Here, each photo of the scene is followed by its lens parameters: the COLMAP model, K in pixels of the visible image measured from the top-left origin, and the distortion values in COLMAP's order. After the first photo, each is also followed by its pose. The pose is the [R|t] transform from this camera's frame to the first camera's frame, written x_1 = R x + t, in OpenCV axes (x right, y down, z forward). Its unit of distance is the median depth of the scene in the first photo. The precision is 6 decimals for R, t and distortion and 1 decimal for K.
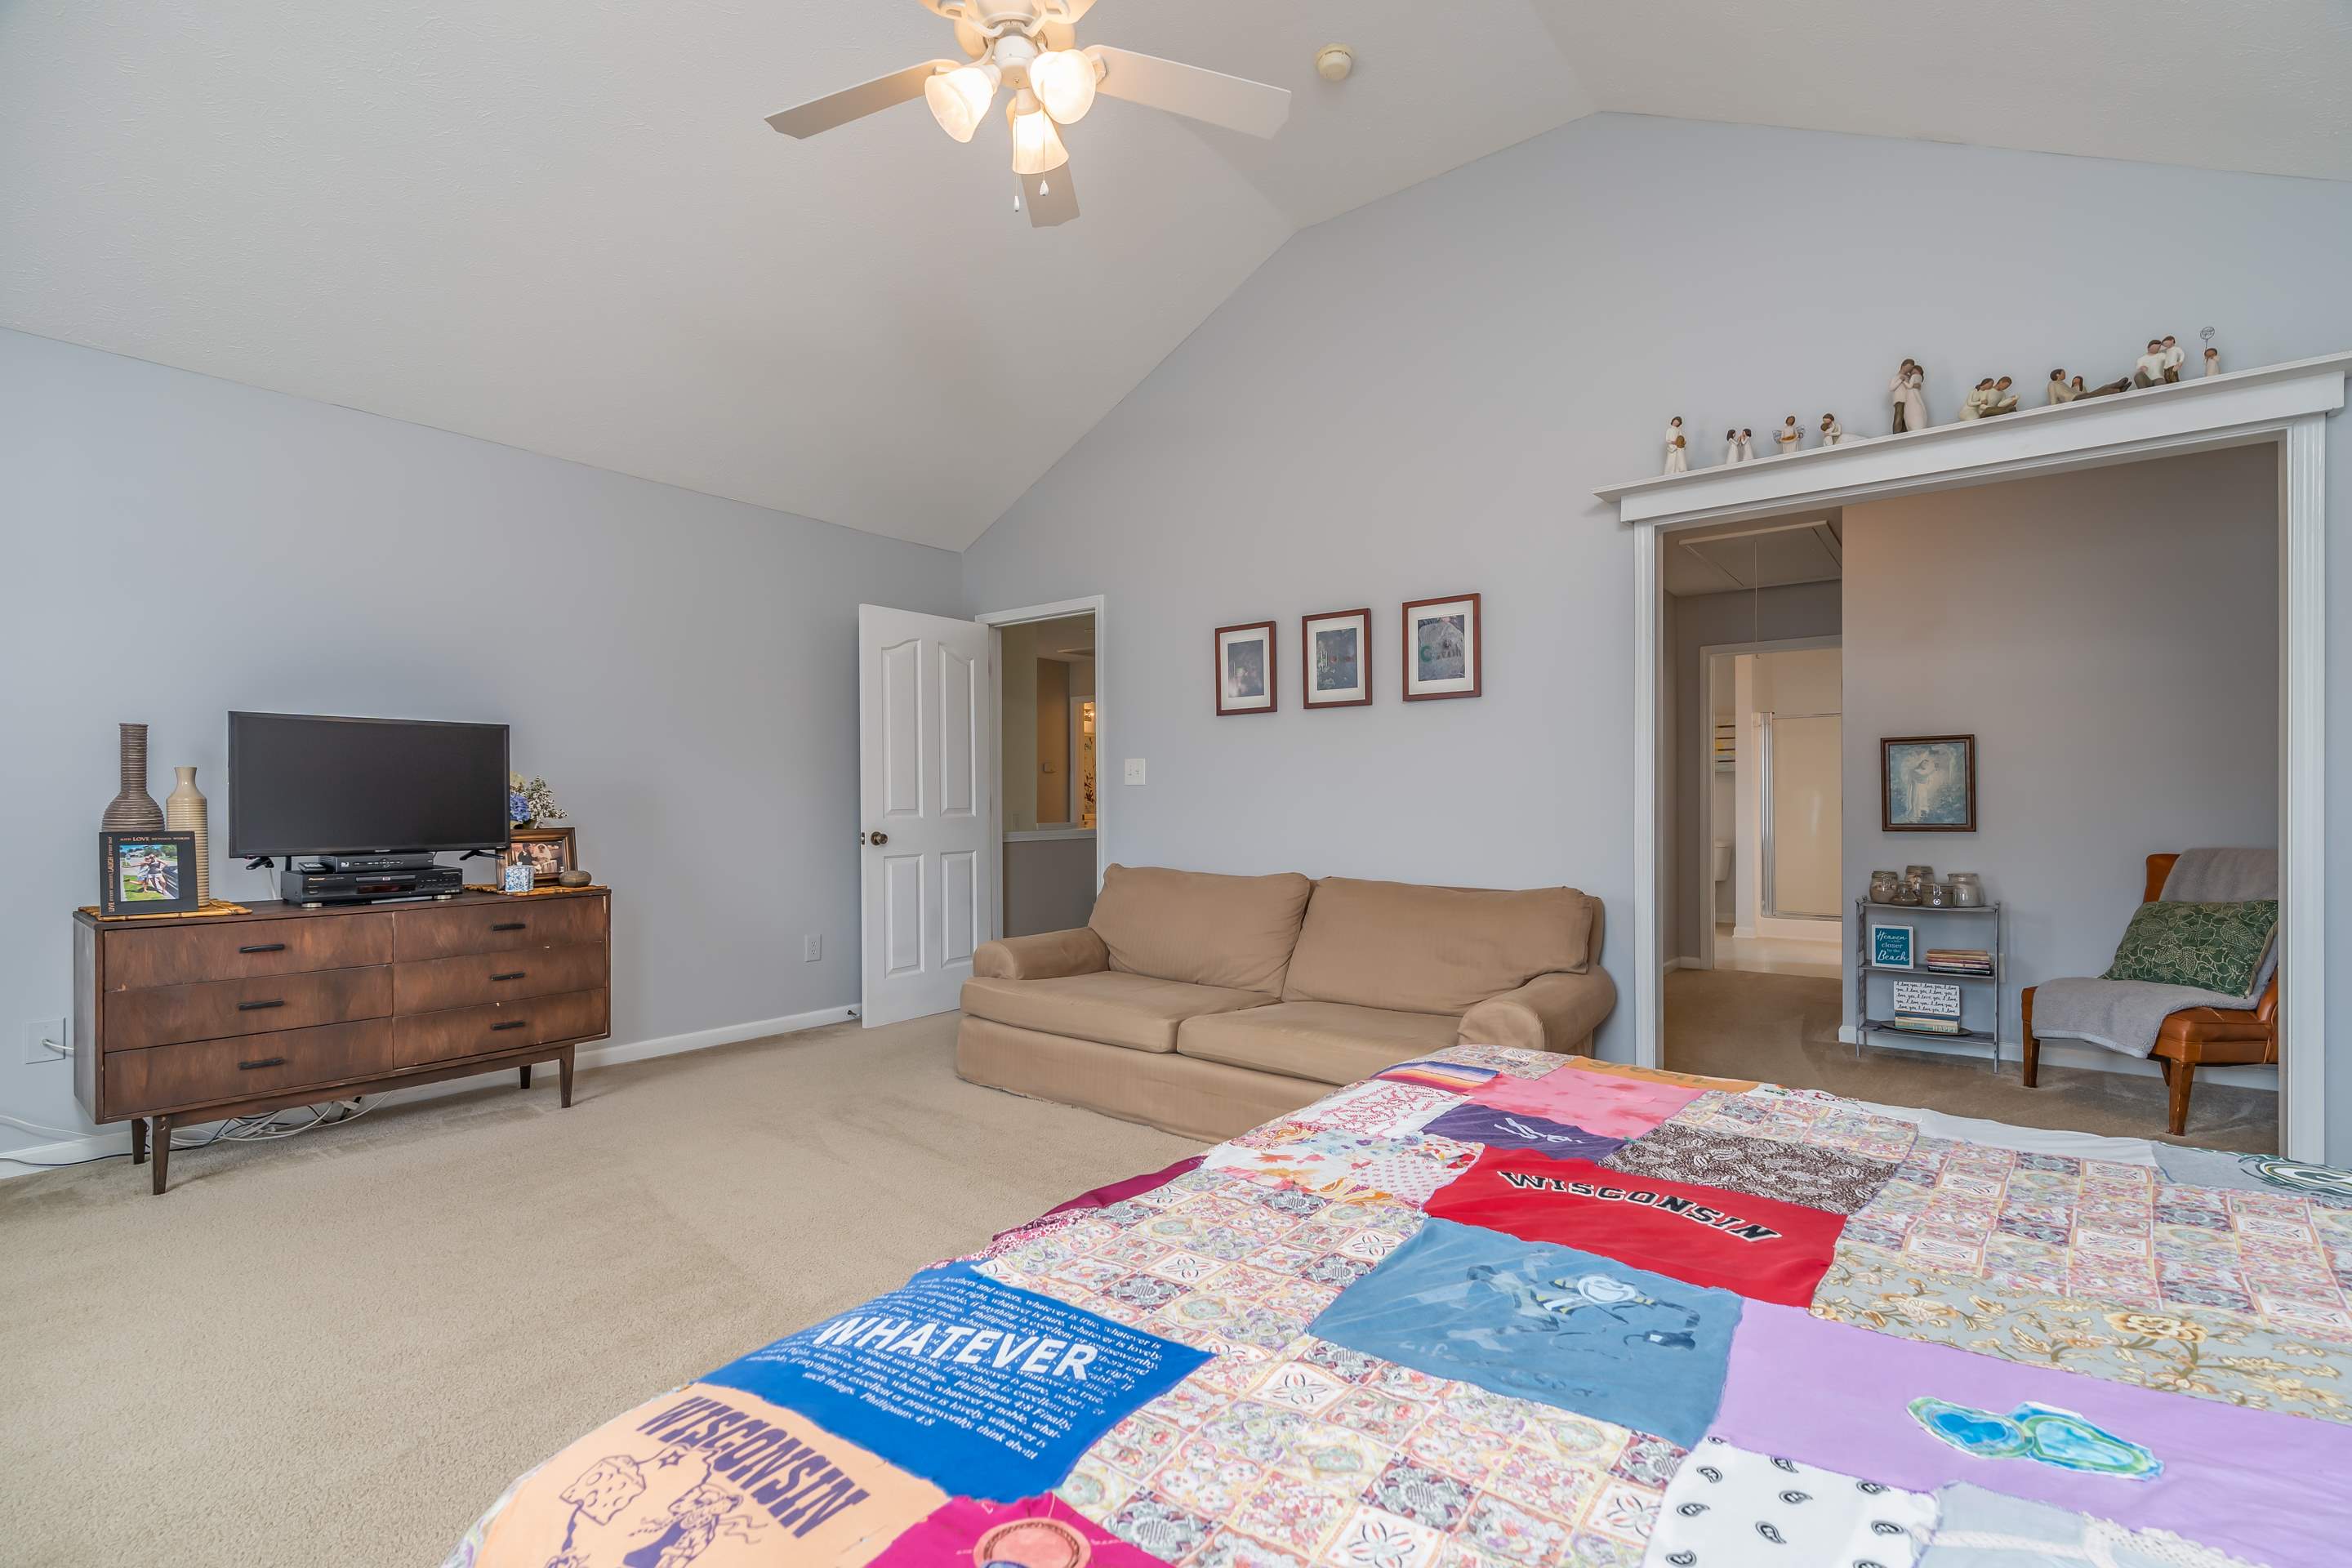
lens RADIAL K [[1080.6, 0, 1169.8], [0, 1080.6, 794.1], [0, 0, 1]] dist [-0.001998, 0.000093]
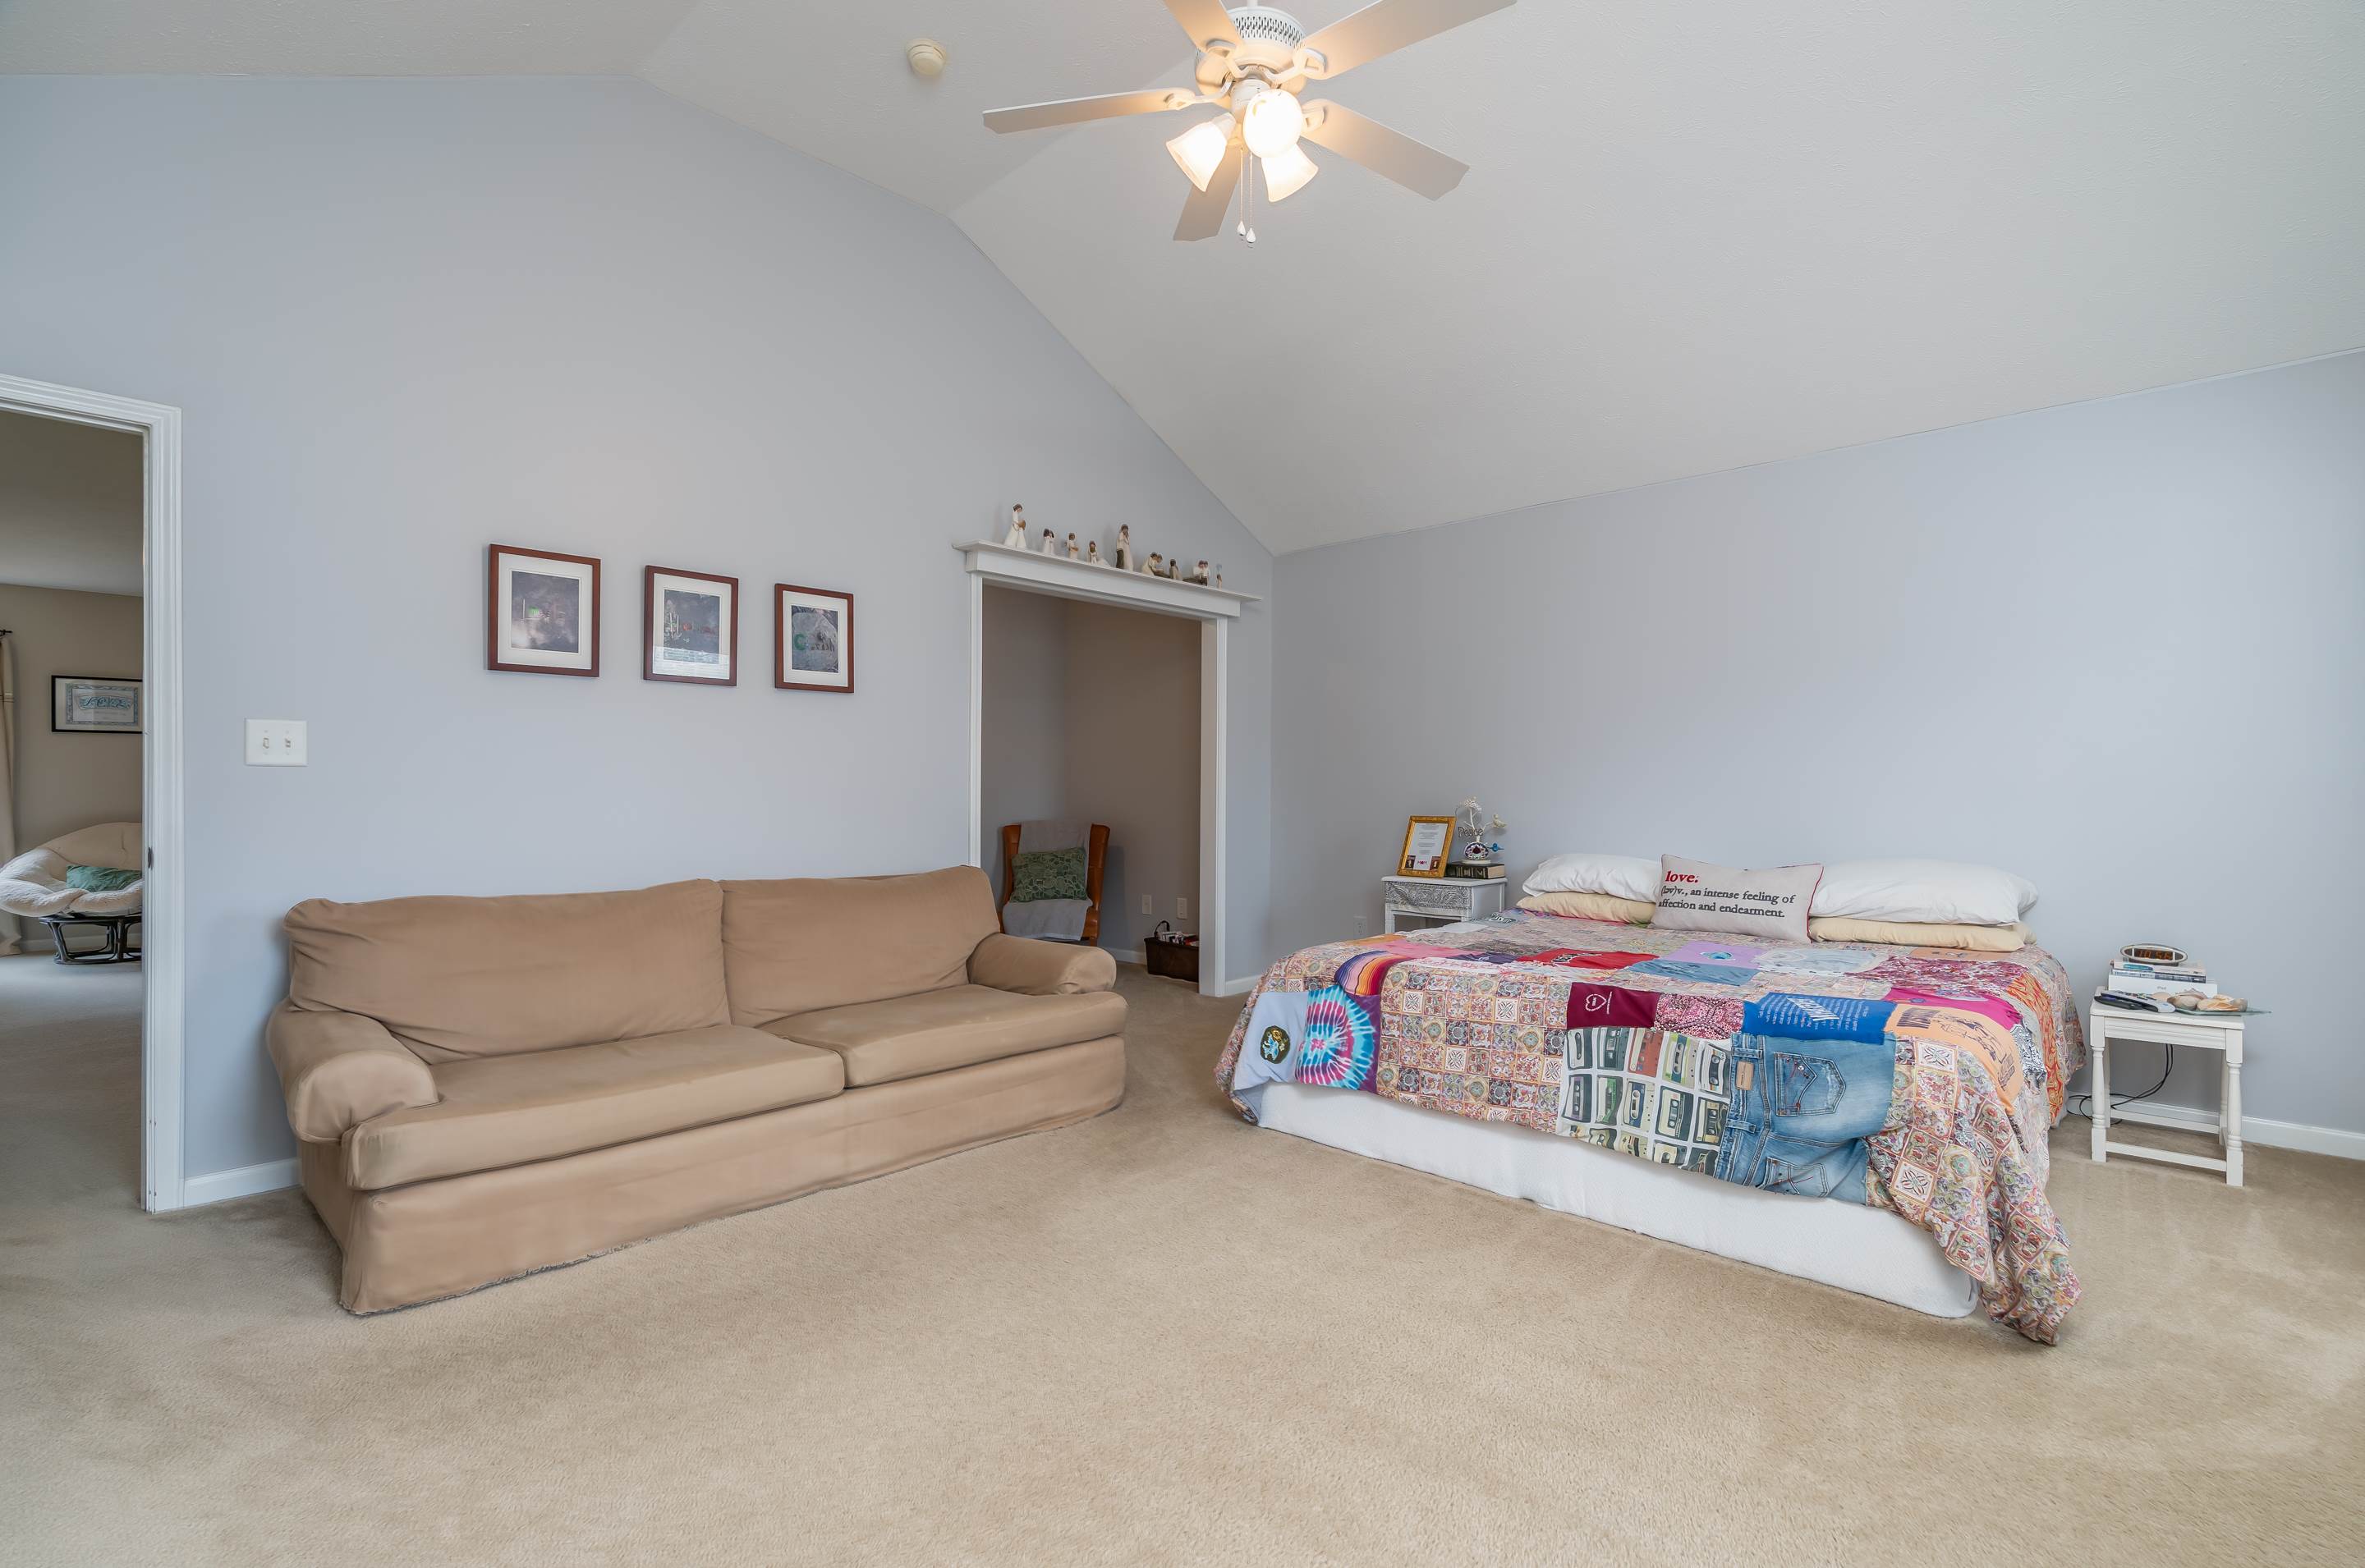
lens RADIAL K [[1086.5, 0, 1176.1], [0, 1086.5, 793.7], [0, 0, 1]] dist [-0.001998, 0.000093]
pose [[0.079713, 0.005039, 0.996805, -0.710967], [-0.002561, 0.999985, -0.004851, 0.010395], [-0.996815, -0.002166, 0.079724, 0.586974]]
